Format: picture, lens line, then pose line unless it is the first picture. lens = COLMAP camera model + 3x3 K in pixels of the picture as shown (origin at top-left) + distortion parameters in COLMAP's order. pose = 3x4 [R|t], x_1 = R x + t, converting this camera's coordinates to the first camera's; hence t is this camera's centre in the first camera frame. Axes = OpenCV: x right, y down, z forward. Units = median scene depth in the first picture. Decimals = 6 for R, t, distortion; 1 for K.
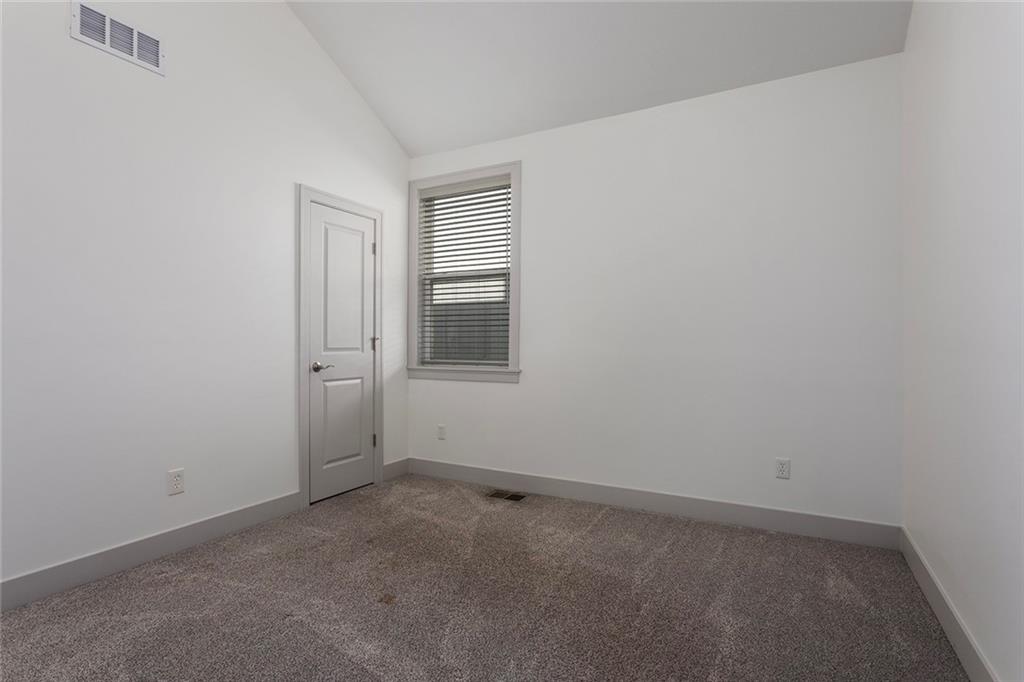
lens RADIAL K [[539.1, 0, 512.0], [0, 539.1, 341.0], [0, 0, 1]] dist [0.002587, 0.000254]
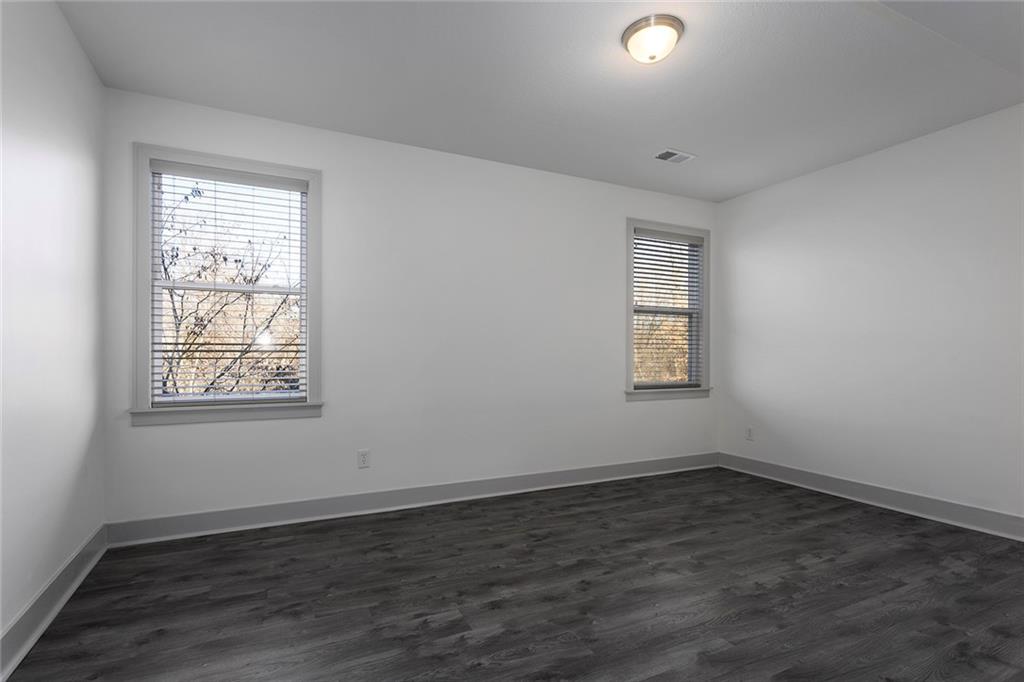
lens RADIAL K [[490.5, 0, 507.0], [0, 490.5, 333.9], [0, 0, 1]] dist [-0.000159, 0.000155]
pose [[0.583858, 0.029127, 0.811333, -1.143013], [-0.006223, 0.999487, -0.031403, -0.033627], [-0.811832, 0.013286, 0.583740, 0.638749]]
